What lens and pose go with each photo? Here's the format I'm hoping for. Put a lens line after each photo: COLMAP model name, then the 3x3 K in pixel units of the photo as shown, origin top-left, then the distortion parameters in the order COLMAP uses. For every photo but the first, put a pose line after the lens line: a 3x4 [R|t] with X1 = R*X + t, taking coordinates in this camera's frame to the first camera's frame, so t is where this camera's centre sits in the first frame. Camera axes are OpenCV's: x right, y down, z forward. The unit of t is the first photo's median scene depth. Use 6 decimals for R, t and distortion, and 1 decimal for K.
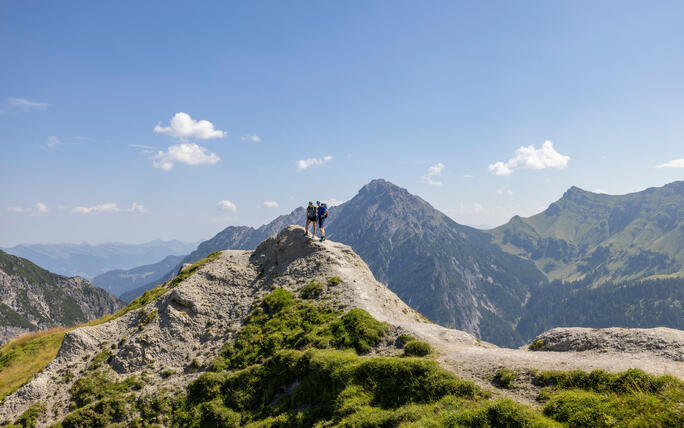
lens RADIAL K [[607.2, 0, 342.5], [0, 607.2, 169.6], [0, 0, 1]] dist [-0.006899, 0.003221]
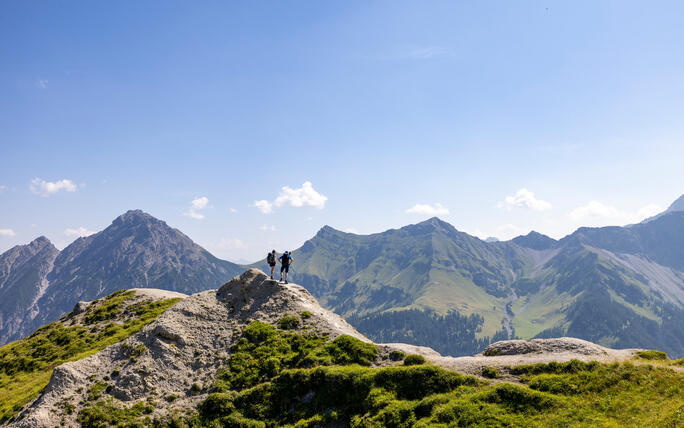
lens RADIAL K [[607.2, 0, 342.5], [0, 607.2, 169.6], [0, 0, 1]] dist [-0.006899, 0.003221]
pose [[0.920729, 0.073273, 0.383261, -0.430643], [-0.051732, 0.996463, -0.066229, -0.035850], [-0.386758, 0.041152, 0.921263, -0.197836]]
